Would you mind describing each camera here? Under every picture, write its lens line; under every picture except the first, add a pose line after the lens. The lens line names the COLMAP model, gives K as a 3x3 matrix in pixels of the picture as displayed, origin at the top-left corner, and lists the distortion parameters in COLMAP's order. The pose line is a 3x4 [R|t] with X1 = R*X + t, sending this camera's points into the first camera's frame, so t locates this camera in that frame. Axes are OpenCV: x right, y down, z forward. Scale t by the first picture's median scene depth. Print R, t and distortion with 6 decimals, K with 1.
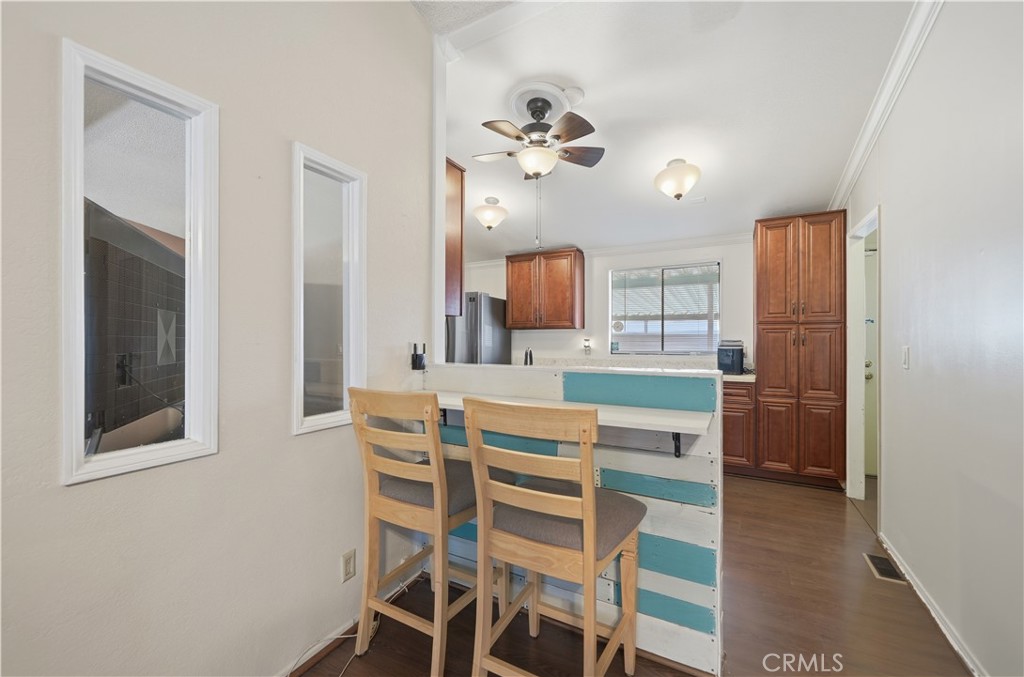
lens RADIAL K [[408.0, 0, 507.9], [0, 408.0, 341.6], [0, 0, 1]] dist [-0.003706, -0.000295]
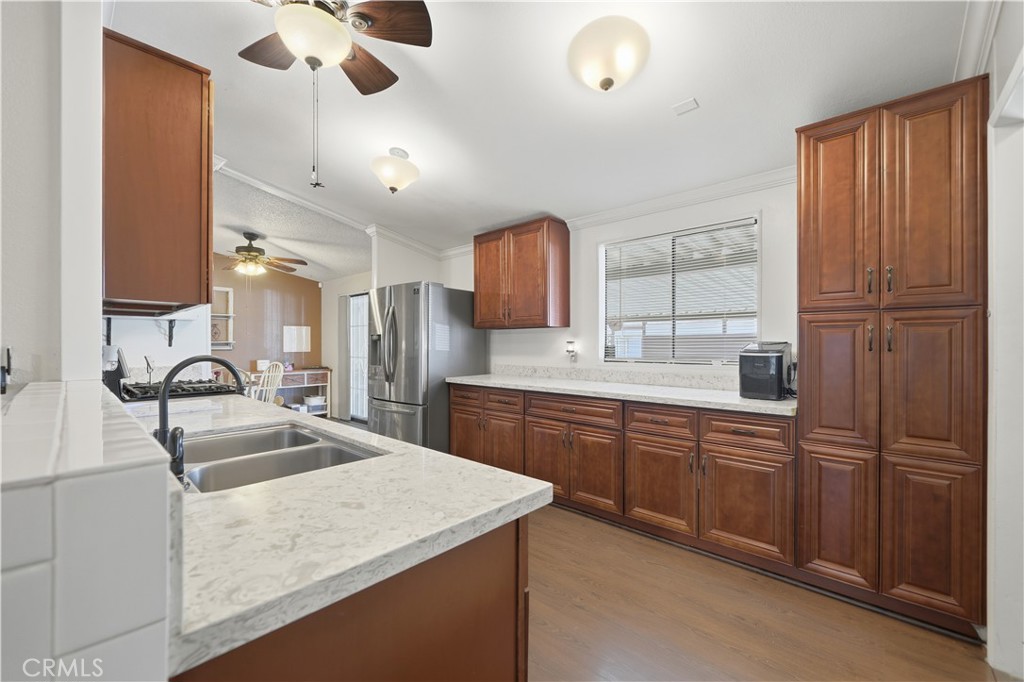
lens RADIAL K [[408.6, 0, 502.8], [0, 408.6, 344.9], [0, 0, 1]] dist [-0.005407, 0.000164]
pose [[0.970286, 0.000494, -0.241961, 0.359752], [-0.000447, 1.000000, 0.000248, 0.001482], [0.241961, -0.000133, 0.970286, 0.362635]]
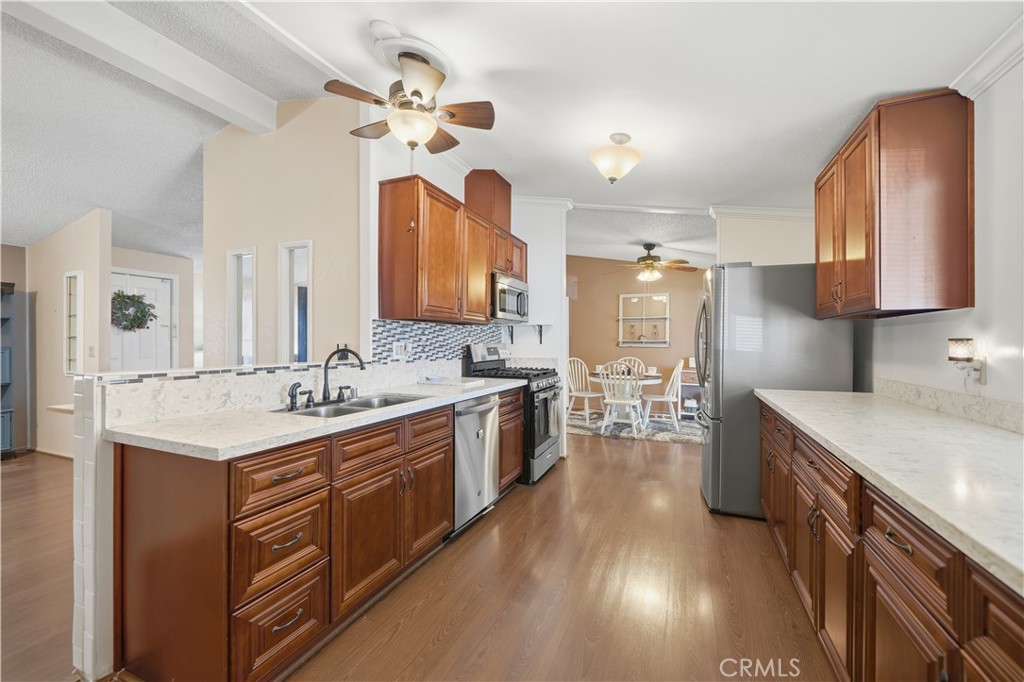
lens RADIAL K [[408.6, 0, 514.0], [0, 408.6, 345.5], [0, 0, 1]] dist [-0.005407, 0.000164]
pose [[0.105487, 0.009785, -0.994373, 0.703188], [-0.004796, 0.999945, 0.009331, -0.000321], [0.994409, 0.003784, 0.105528, 0.832131]]
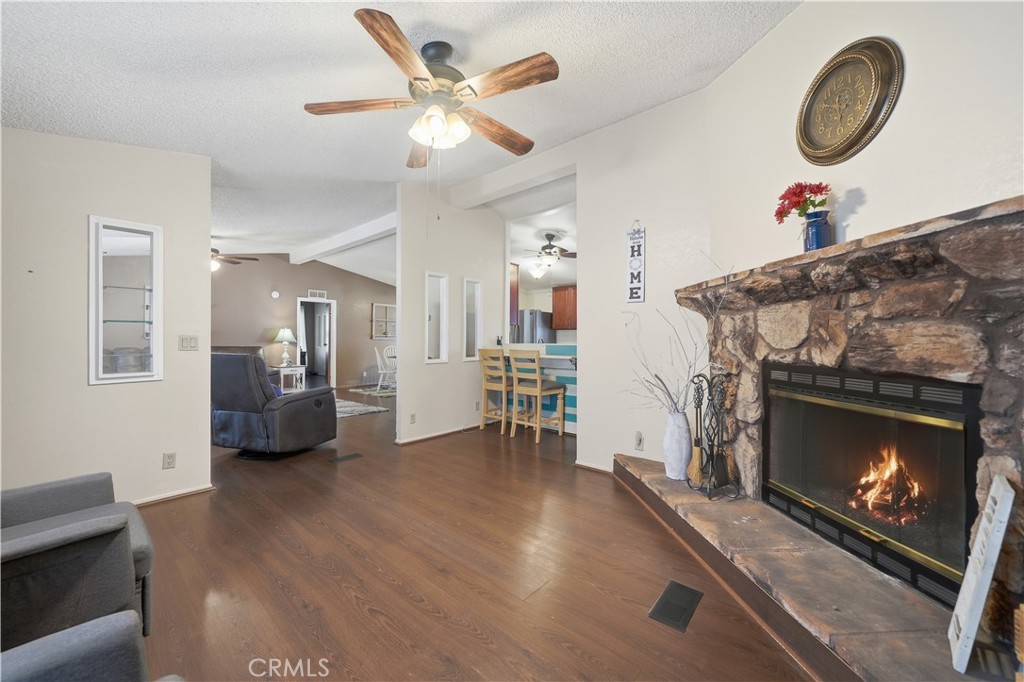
lens RADIAL K [[383.8, 0, 500.9], [0, 383.8, 336.7], [0, 0, 1]] dist [0.000766, -0.000583]
pose [[0.973276, 0.004936, -0.229587, 0.233127], [-0.007622, 0.999912, -0.010814, 0.025193], [0.229514, 0.012275, 0.973228, -0.920404]]
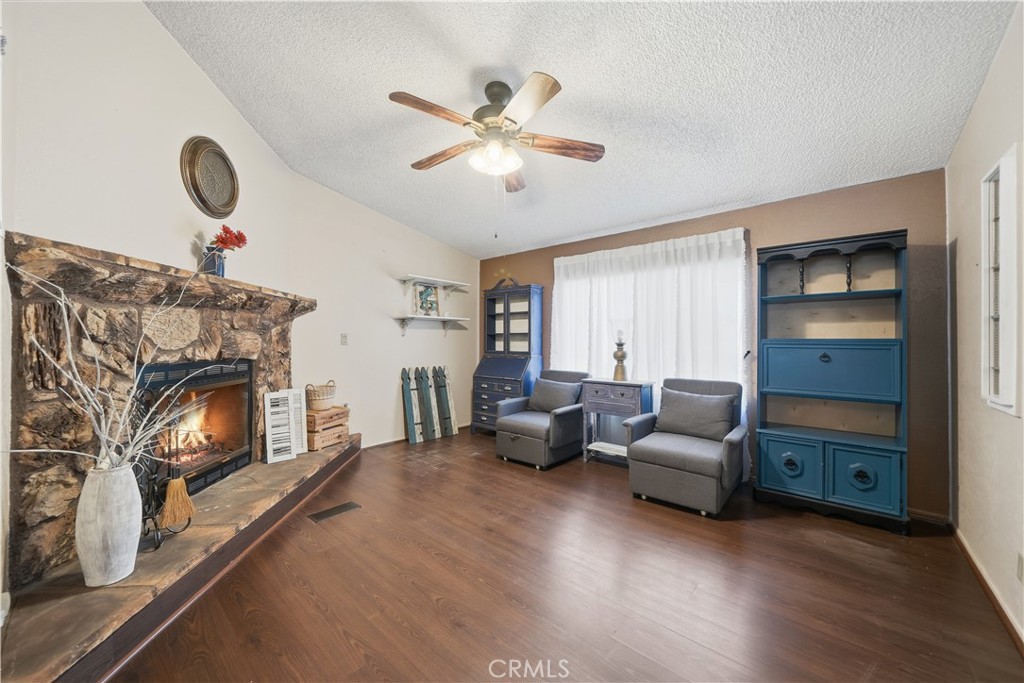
lens RADIAL K [[383.8, 0, 505.2], [0, 383.8, 338.6], [0, 0, 1]] dist [0.000766, -0.000583]
pose [[-0.975038, 0.002161, 0.222028, -0.153711], [0.001721, 0.999996, -0.002176, 0.018492], [-0.222032, -0.001740, -0.975038, 0.266407]]
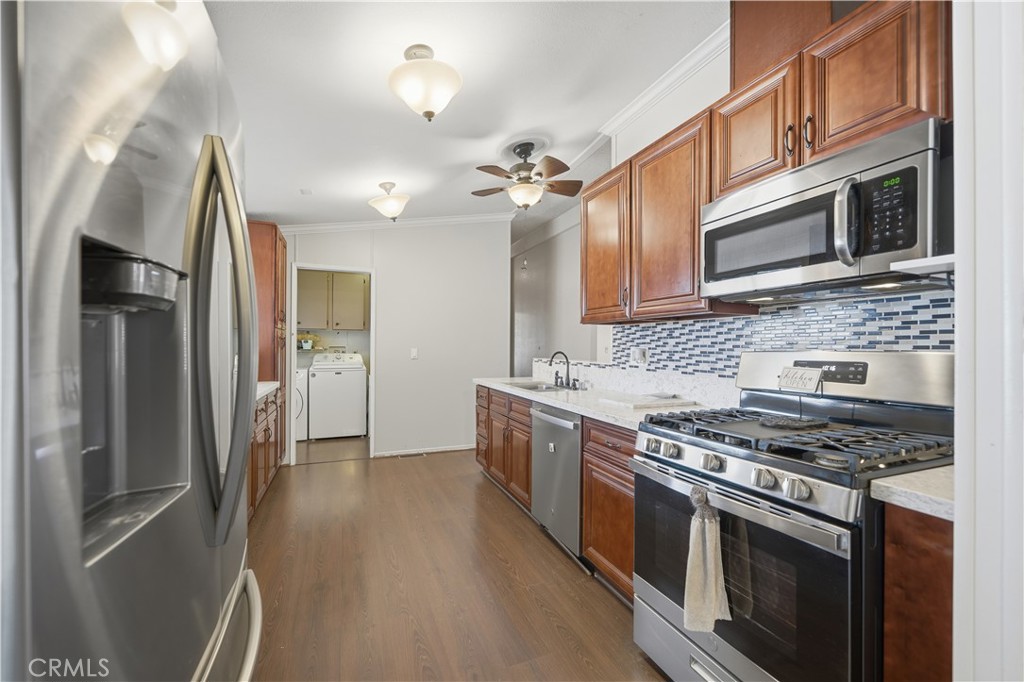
lens RADIAL K [[408.6, 0, 510.4], [0, 408.6, 347.4], [0, 0, 1]] dist [-0.005407, 0.000164]
pose [[-0.769509, -0.002939, 0.638629, -0.478390], [-0.004089, 0.999992, -0.000326, 0.003204], [-0.638622, -0.002862, -0.769515, 1.442614]]
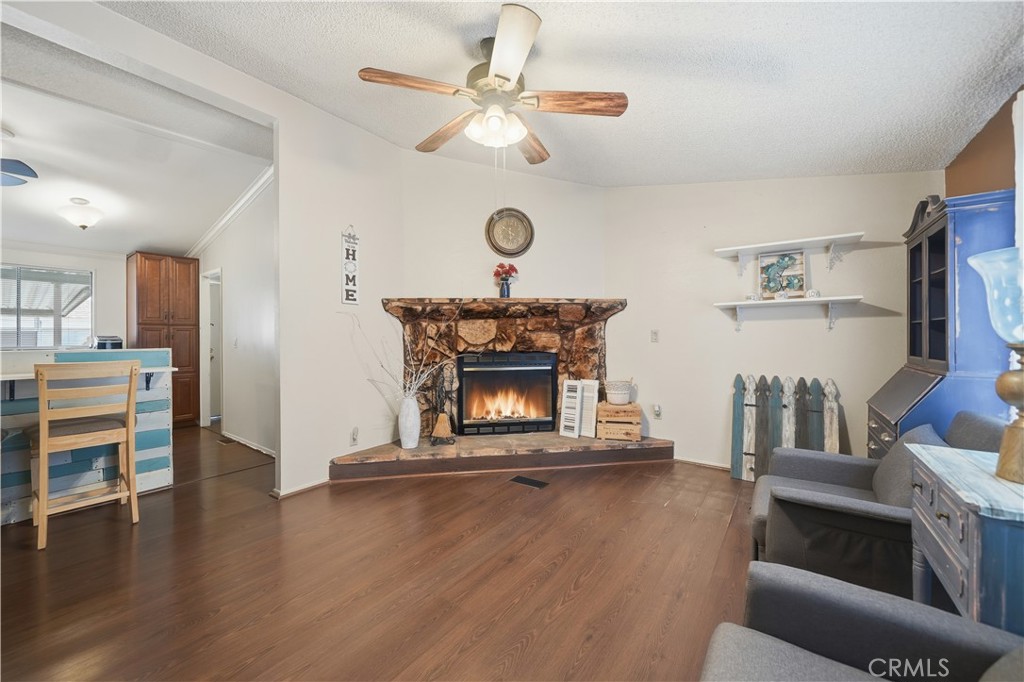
lens RADIAL K [[383.8, 0, 516.2], [0, 383.8, 336.3], [0, 0, 1]] dist [0.000766, -0.000583]
pose [[0.125508, 0.007734, 0.992062, -0.555722], [0.009396, 0.999915, -0.008984, 0.022749], [-0.992048, 0.010449, 0.125425, -0.480663]]
